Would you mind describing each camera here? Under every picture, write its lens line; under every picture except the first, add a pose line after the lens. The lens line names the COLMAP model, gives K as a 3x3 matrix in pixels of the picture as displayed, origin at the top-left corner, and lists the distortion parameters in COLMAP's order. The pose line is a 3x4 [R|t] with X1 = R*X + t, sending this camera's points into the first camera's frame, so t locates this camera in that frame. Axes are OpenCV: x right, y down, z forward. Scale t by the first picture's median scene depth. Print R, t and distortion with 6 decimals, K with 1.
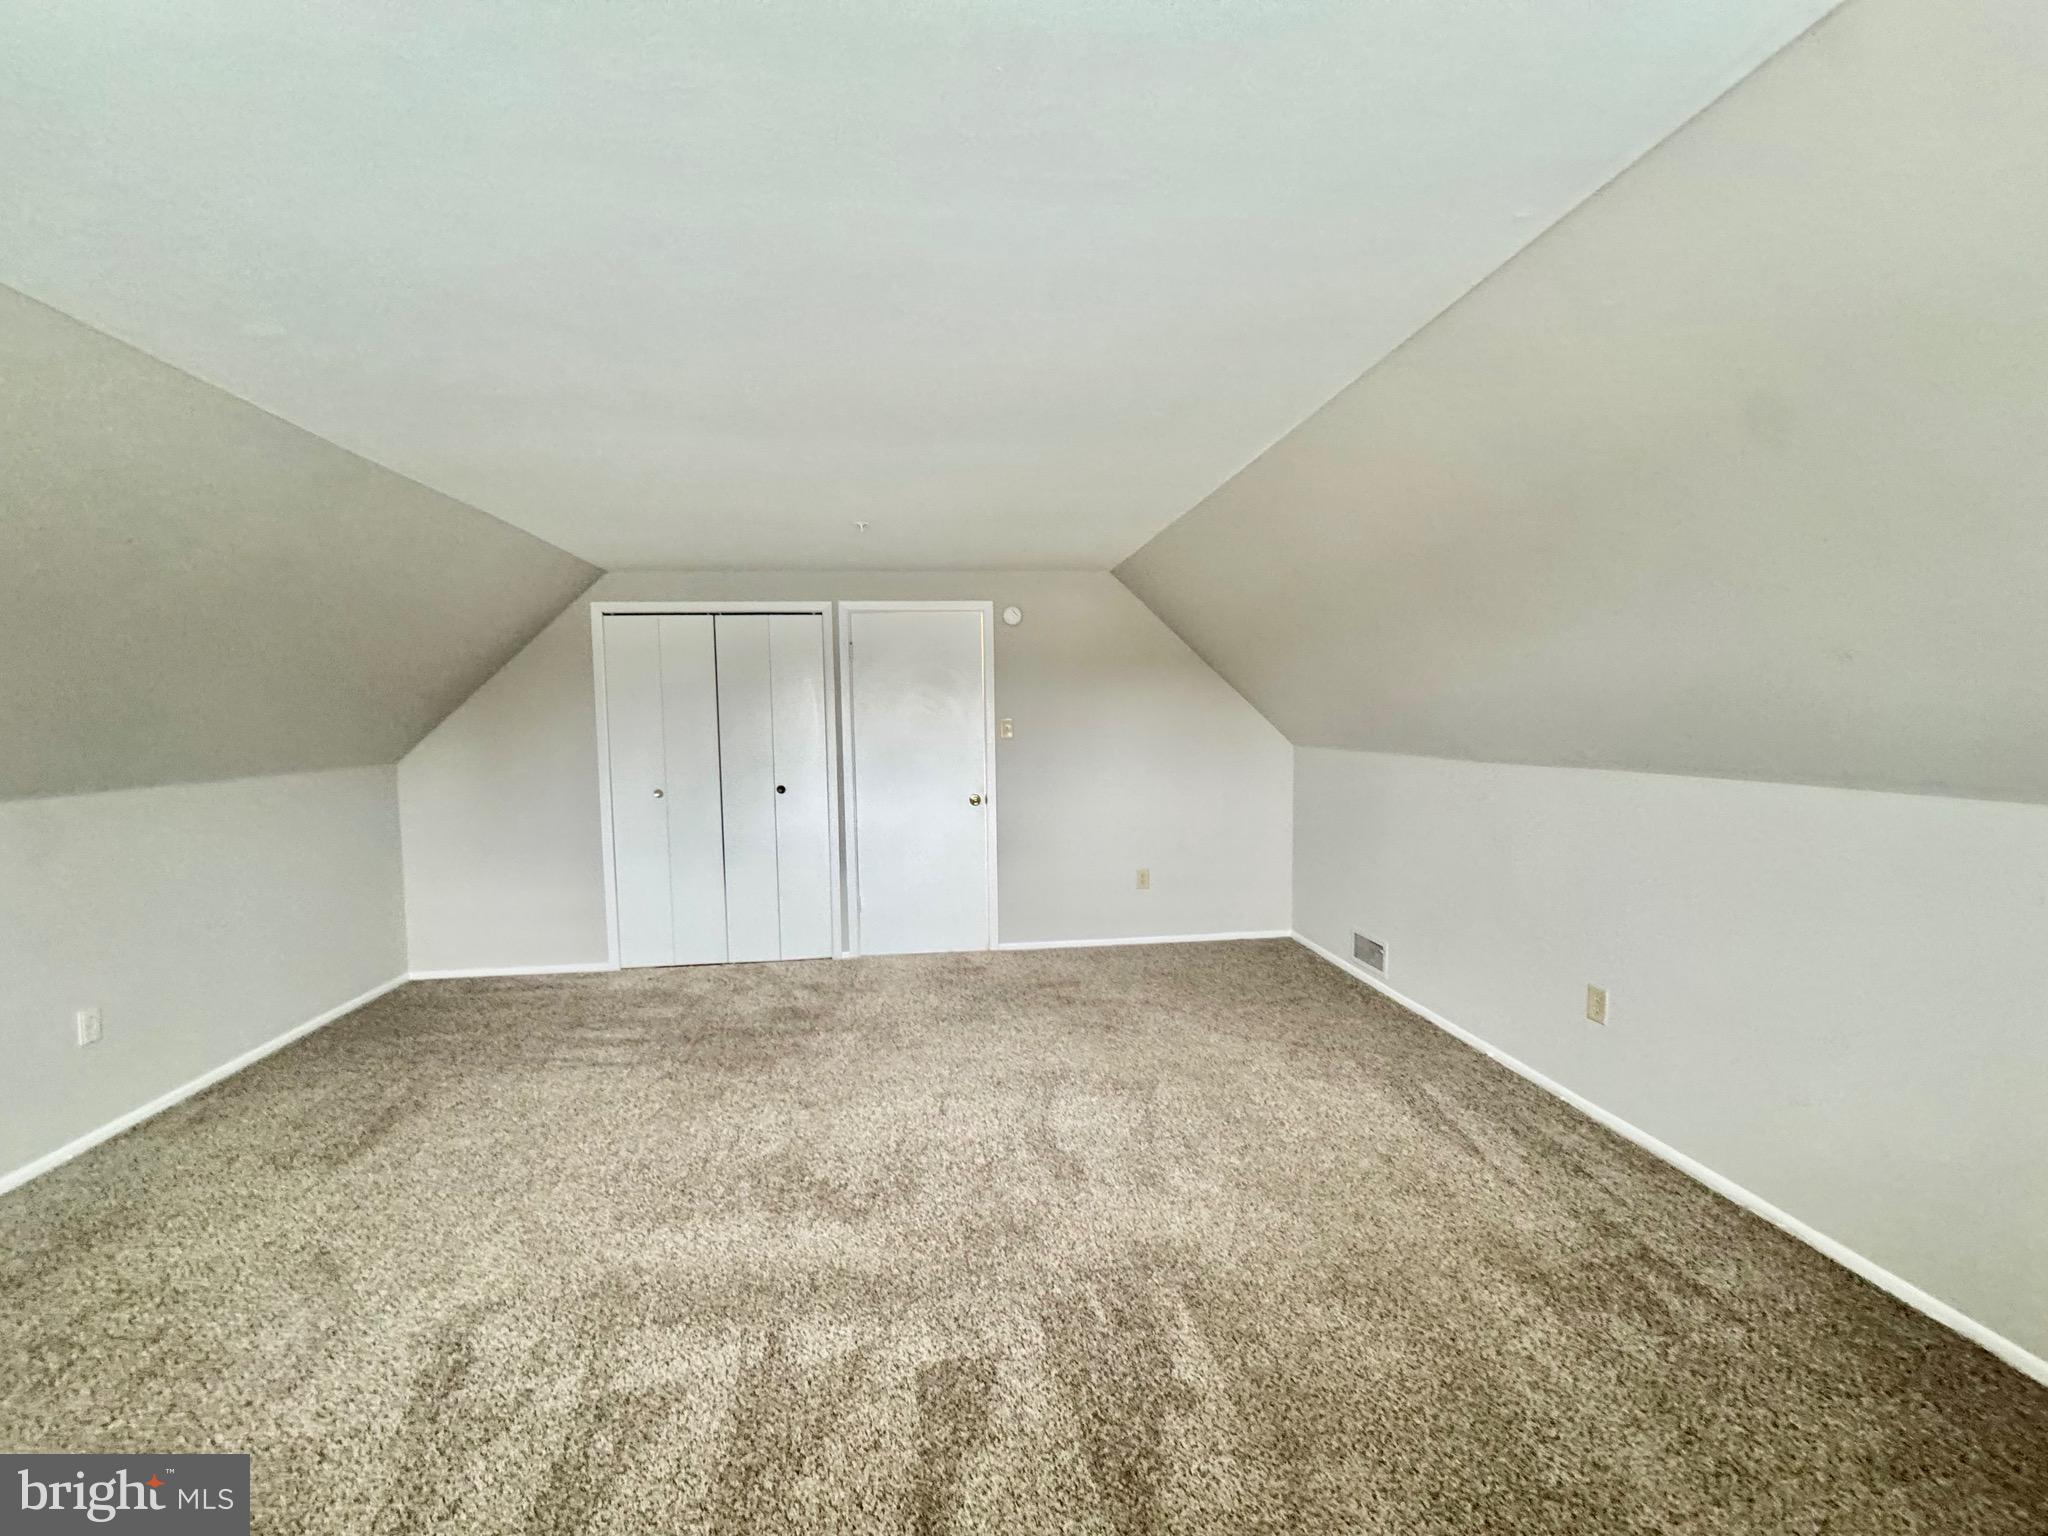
lens RADIAL K [[814.4, 0, 1029.3], [0, 814.4, 771.0], [0, 0, 1]] dist [-0.003537, 0.000041]
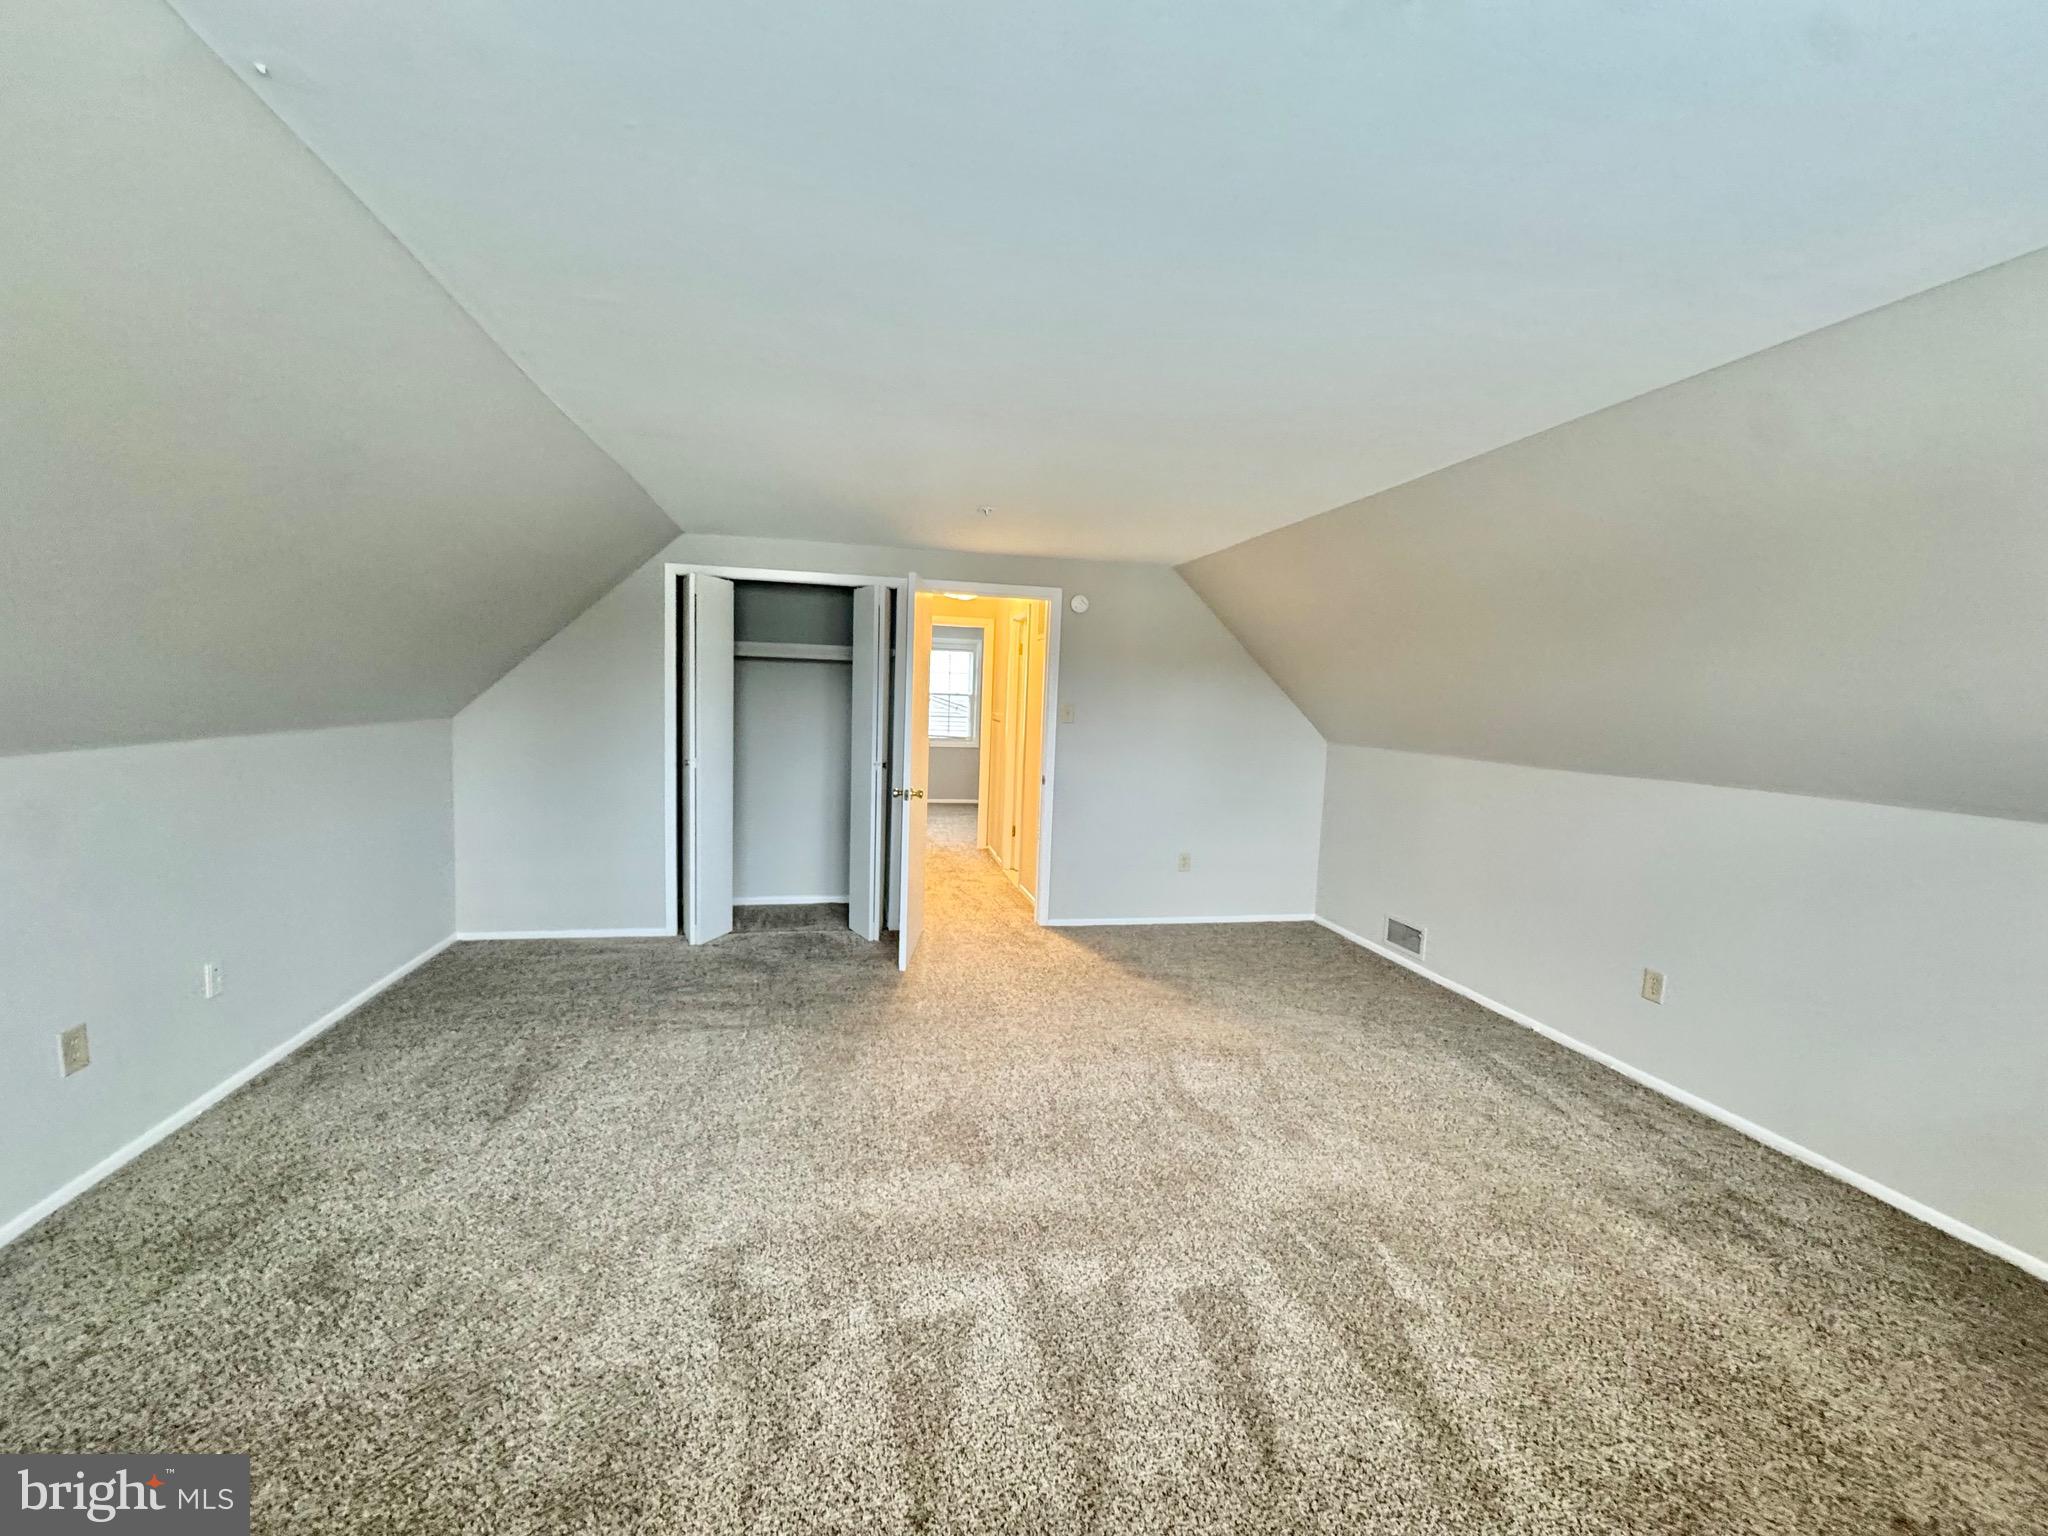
lens RADIAL K [[814.4, 0, 1032.6], [0, 814.4, 766.1], [0, 0, 1]] dist [-0.003537, 0.000041]
pose [[0.994240, 0.045422, 0.097077, -0.286627], [-0.047226, 0.998750, 0.016359, 0.000358], [-0.096213, -0.020849, 0.995142, -0.047678]]
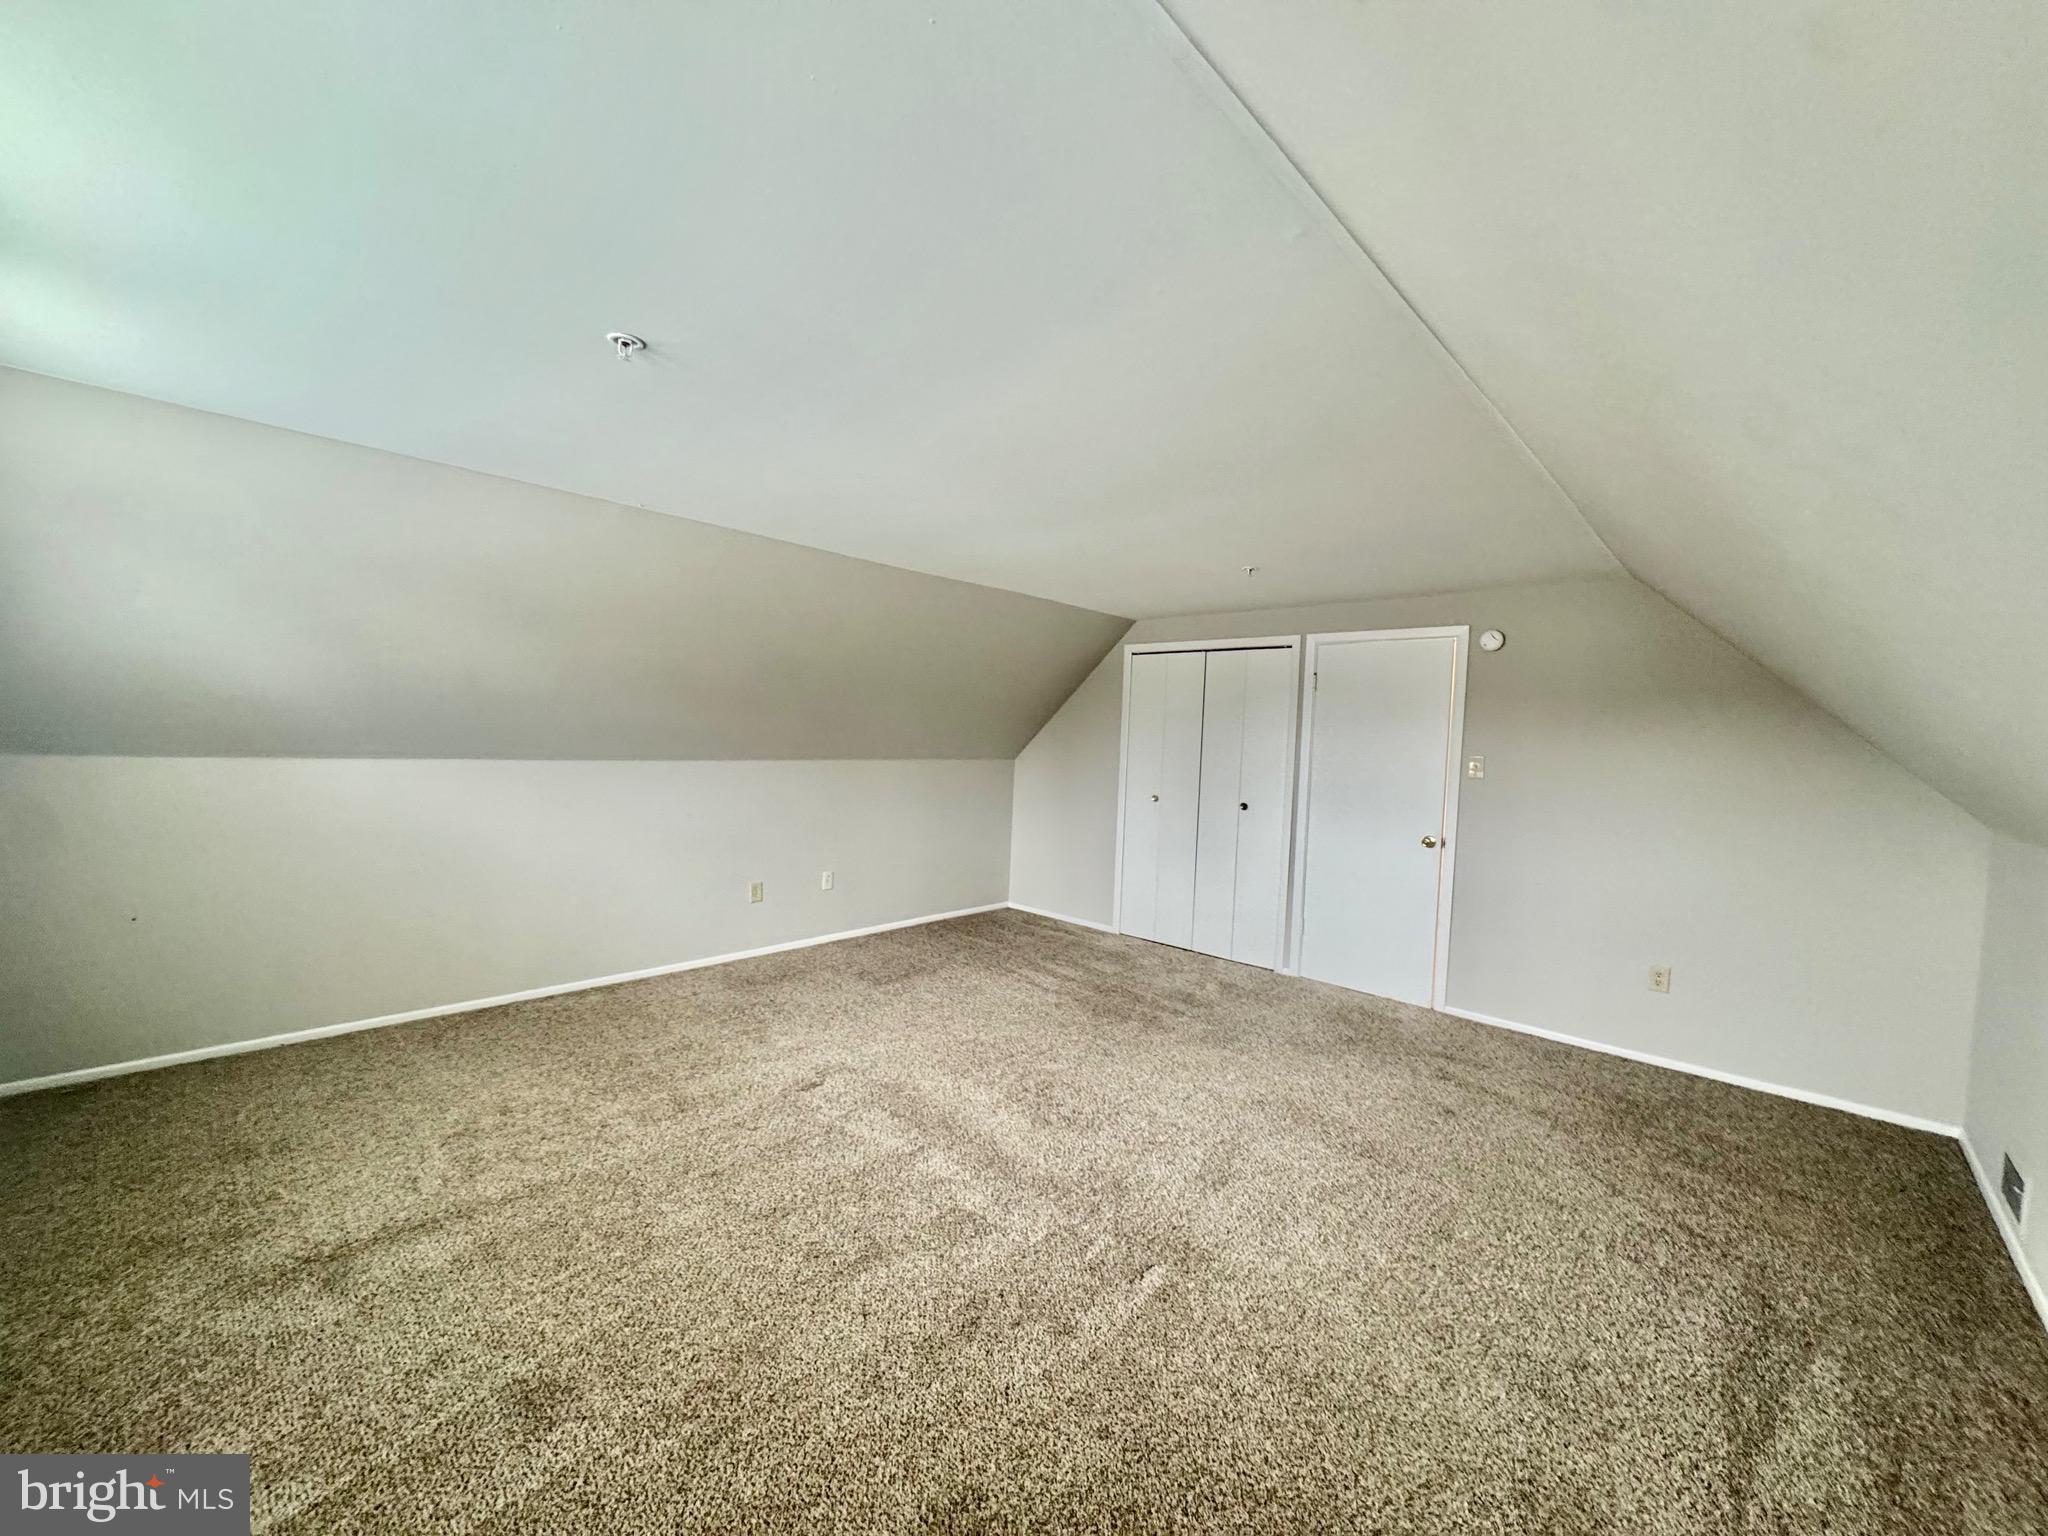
lens RADIAL K [[814.4, 0, 1021.4], [0, 814.4, 766.4], [0, 0, 1]] dist [-0.003537, 0.000041]
pose [[0.640081, 0.072372, -0.764891, 0.566727], [-0.101337, 0.994808, 0.009325, -0.018704], [0.761595, 0.071543, 0.644092, 0.083964]]
